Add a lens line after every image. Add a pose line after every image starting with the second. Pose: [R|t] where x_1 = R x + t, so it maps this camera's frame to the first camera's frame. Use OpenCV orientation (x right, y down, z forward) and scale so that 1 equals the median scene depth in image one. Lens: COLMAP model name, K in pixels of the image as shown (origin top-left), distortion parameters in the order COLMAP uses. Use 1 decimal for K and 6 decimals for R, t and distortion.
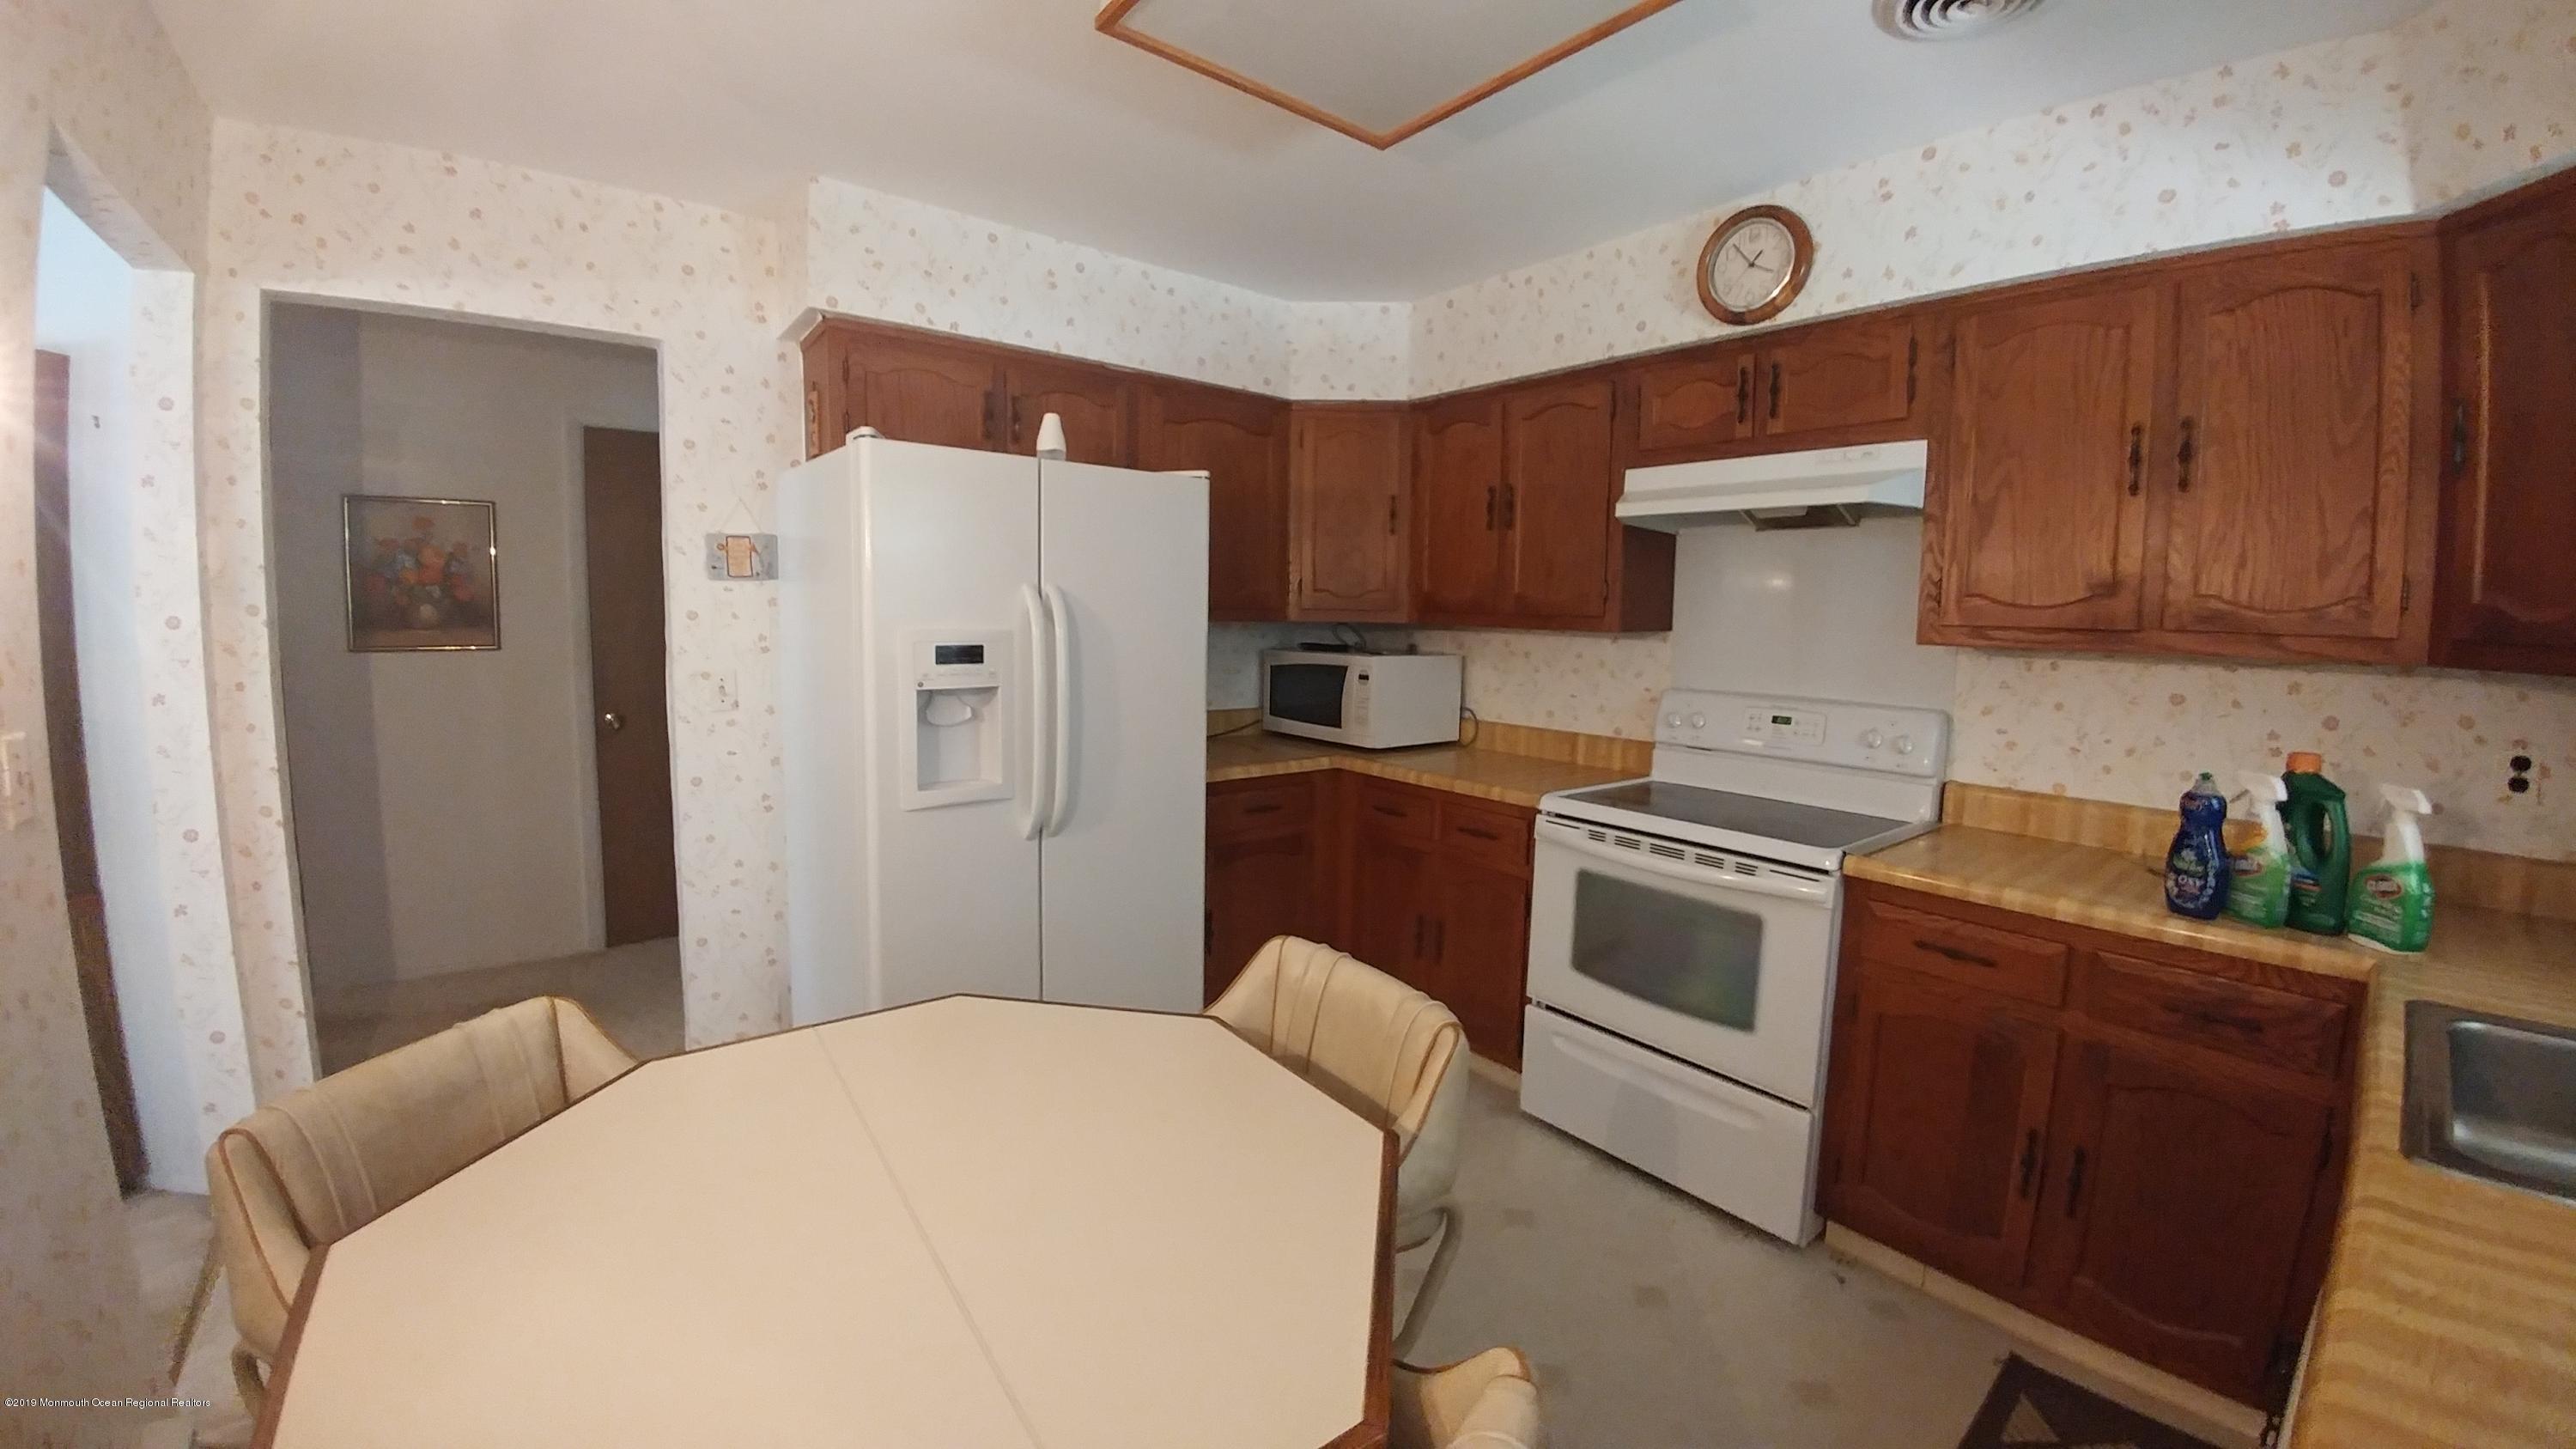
lens RADIAL K [[975.0, 0, 1288.0], [0, 975.0, 724.5], [0, 0, 1]] dist [-0.000141, -0.000030]
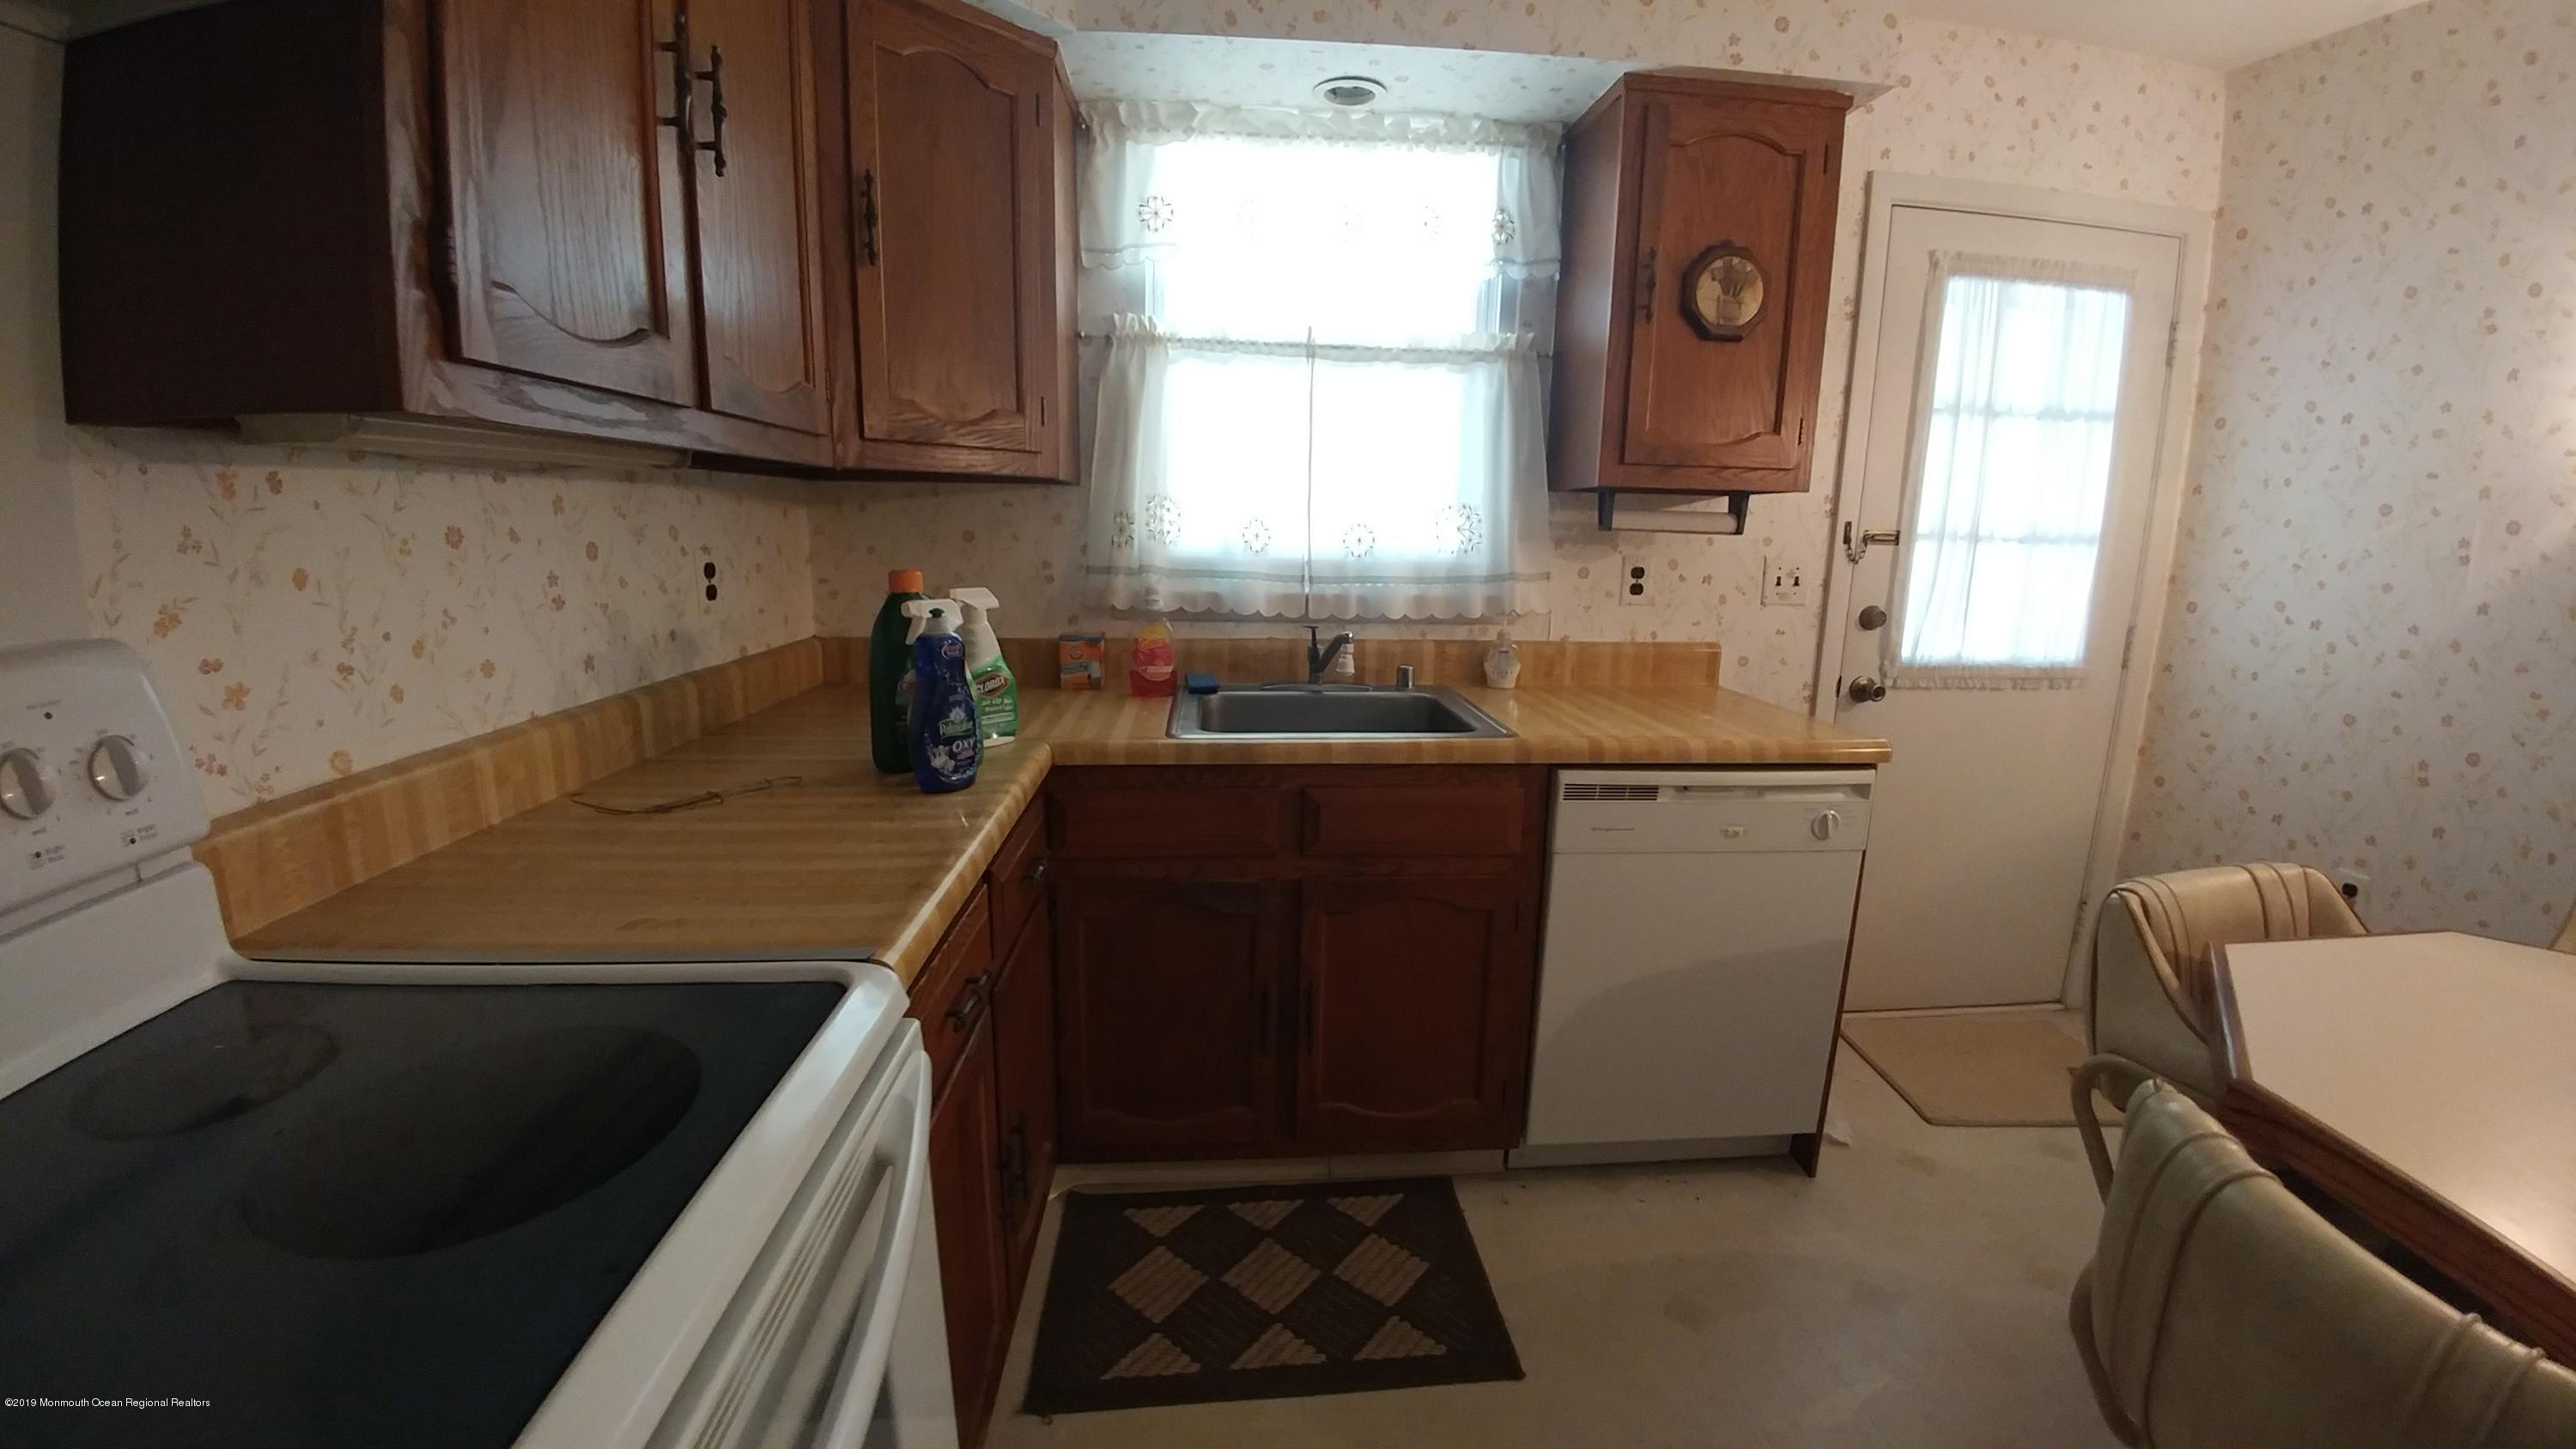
lens RADIAL K [[1027.8, 0, 1290.4], [0, 1027.8, 697.5], [0, 0, 1]] dist [-0.000233, -0.000083]
pose [[-0.838192, -0.141760, 0.526629, 0.198566], [0.021400, 0.956335, 0.291490, -0.096405], [-0.544955, 0.255594, -0.798559, 1.211518]]
